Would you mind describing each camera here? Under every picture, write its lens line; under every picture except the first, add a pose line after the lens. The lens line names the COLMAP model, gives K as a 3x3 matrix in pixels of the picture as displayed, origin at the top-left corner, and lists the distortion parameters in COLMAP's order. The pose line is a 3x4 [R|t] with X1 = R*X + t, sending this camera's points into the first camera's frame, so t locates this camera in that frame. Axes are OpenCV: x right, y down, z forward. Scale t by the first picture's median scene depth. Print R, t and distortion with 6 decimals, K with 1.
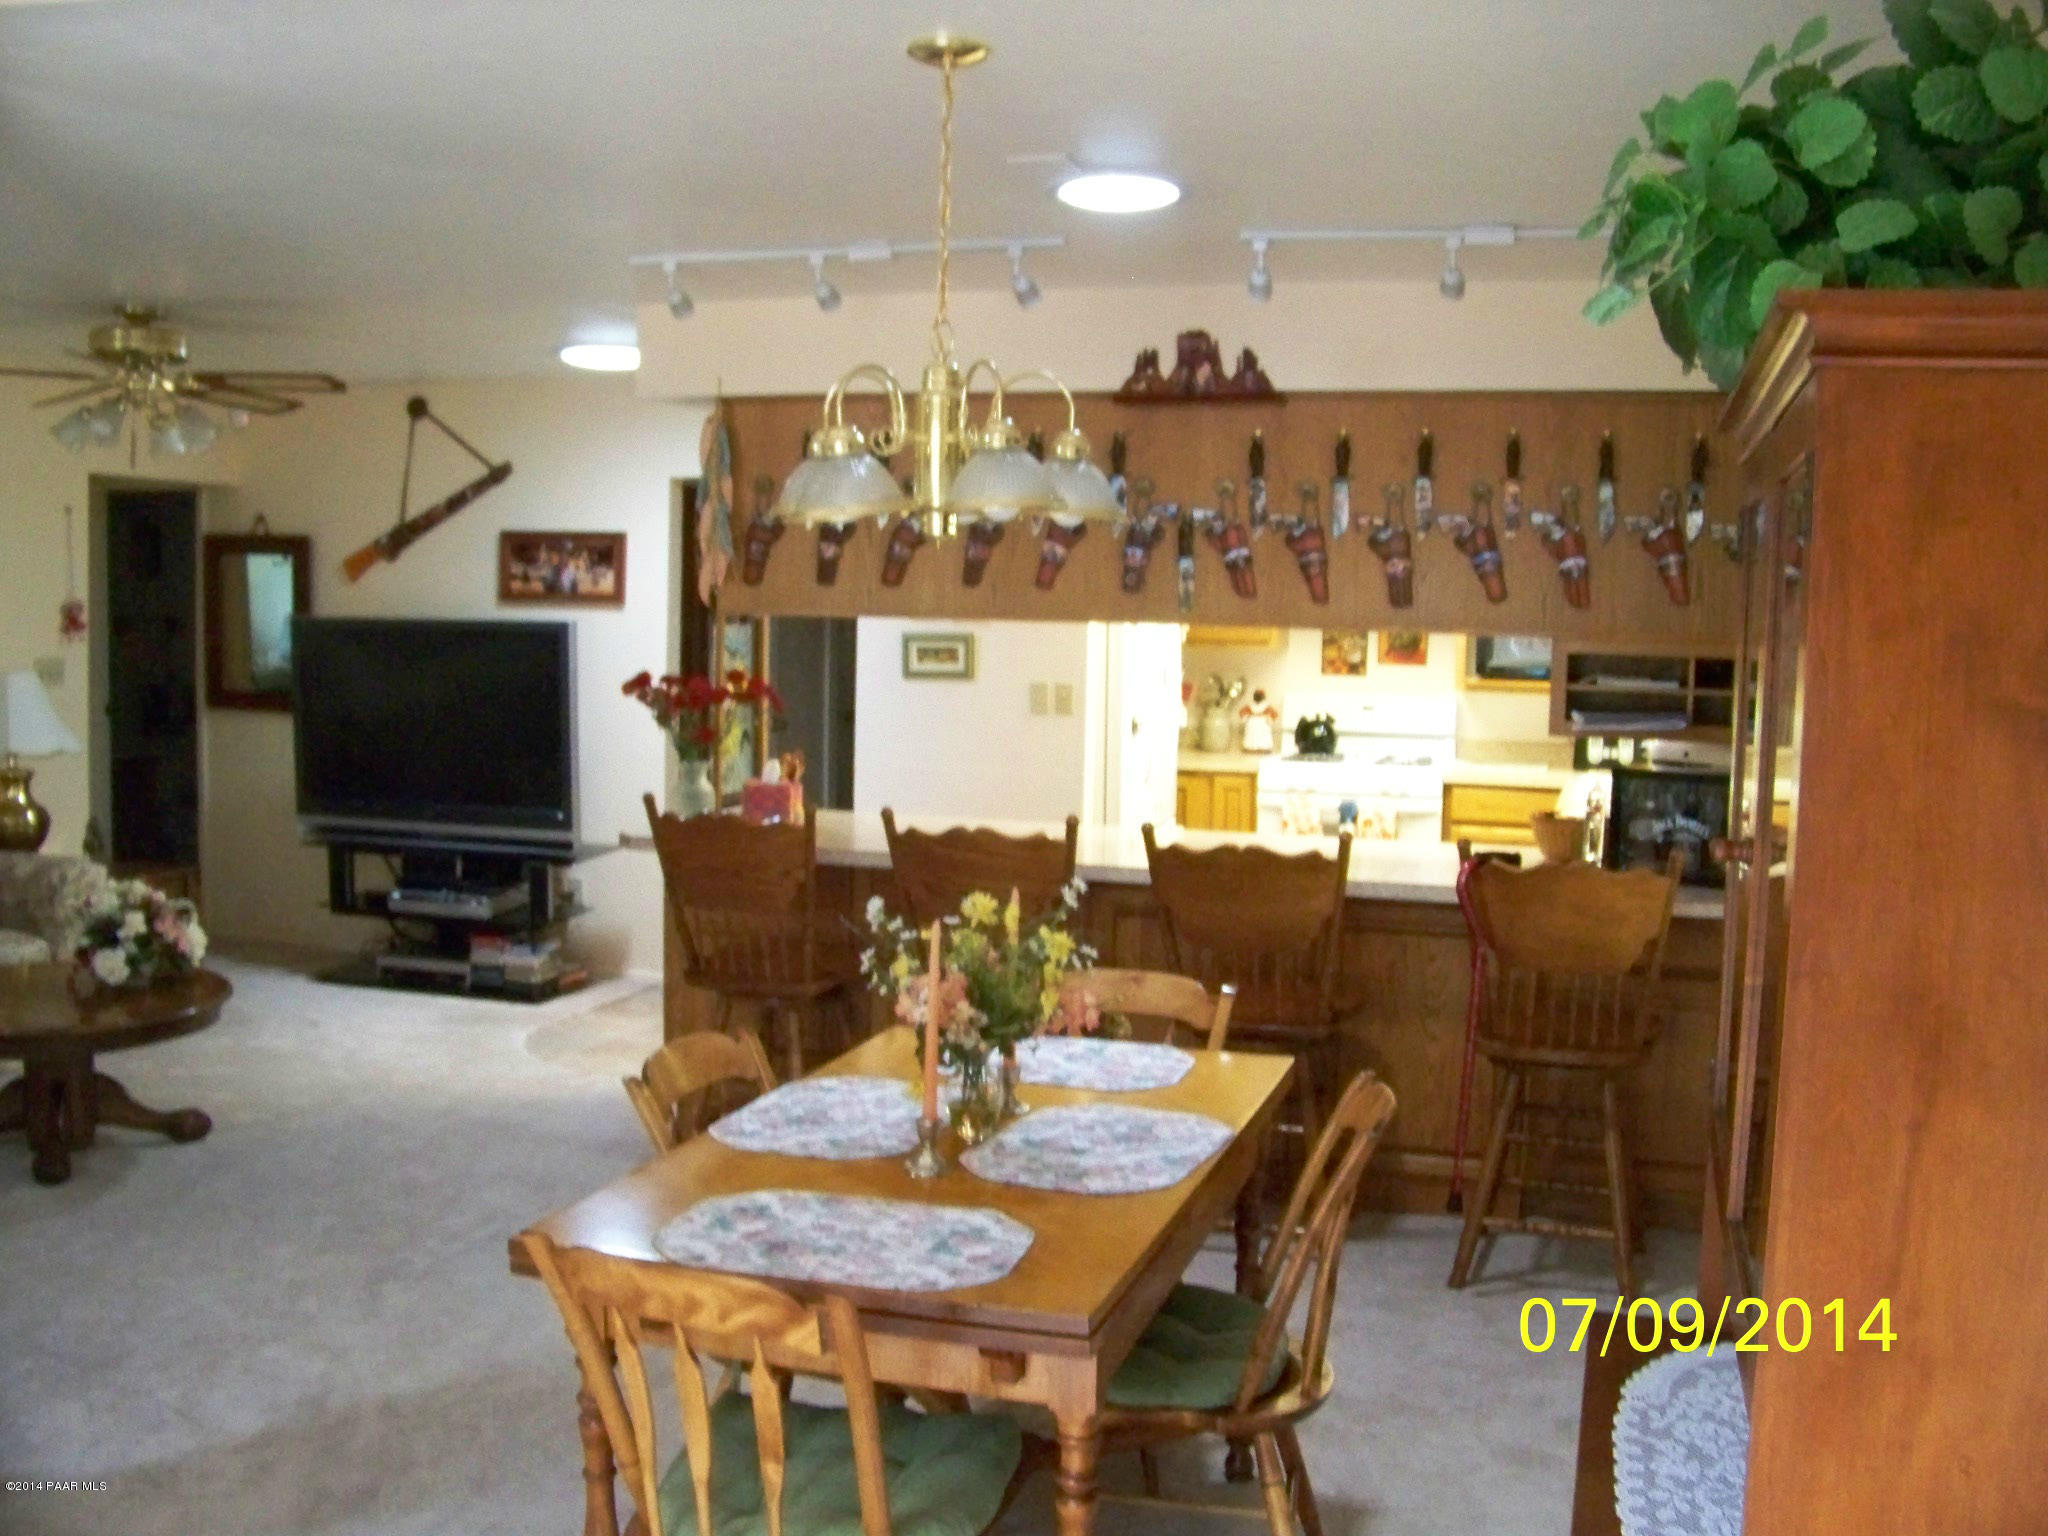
lens RADIAL K [[1986.2, 0, 1028.8], [0, 1986.2, 775.0], [0, 0, 1]] dist [-0.117668, 0.000000]
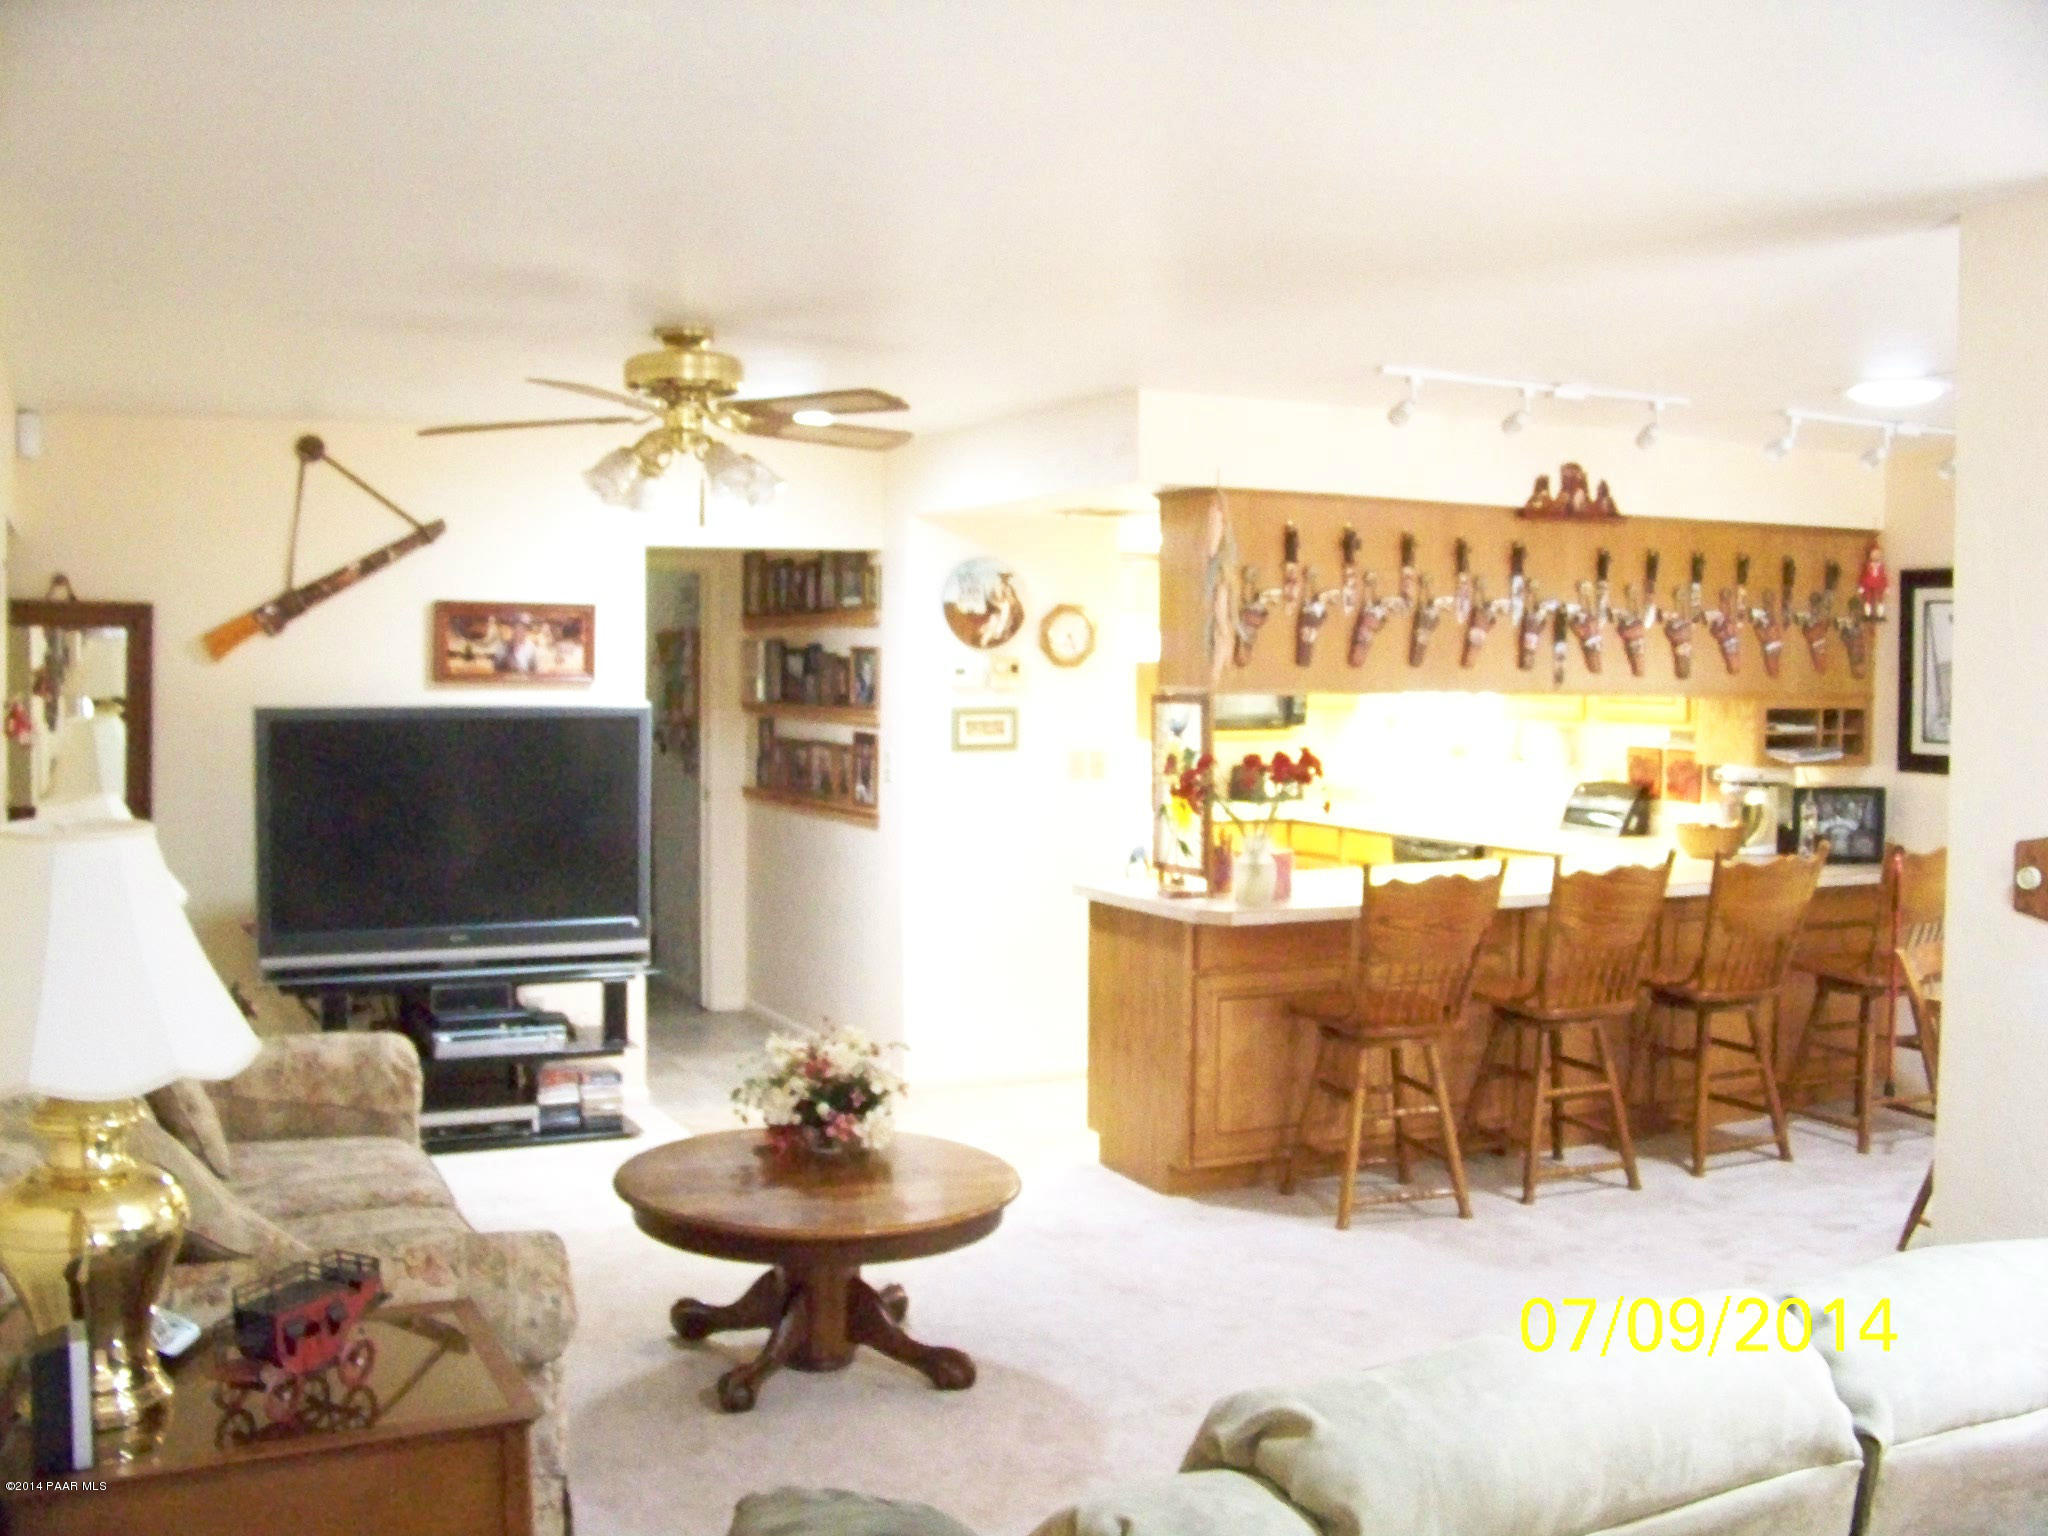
lens RADIAL K [[1986.2, 0, 1030.1], [0, 1986.2, 773.2], [0, 0, 1]] dist [-0.117668, 0.000000]
pose [[0.728623, -0.050552, 0.683047, -0.739566], [0.068119, 0.997677, 0.001173, -0.036680], [-0.681520, 0.045674, 0.730373, 0.231203]]
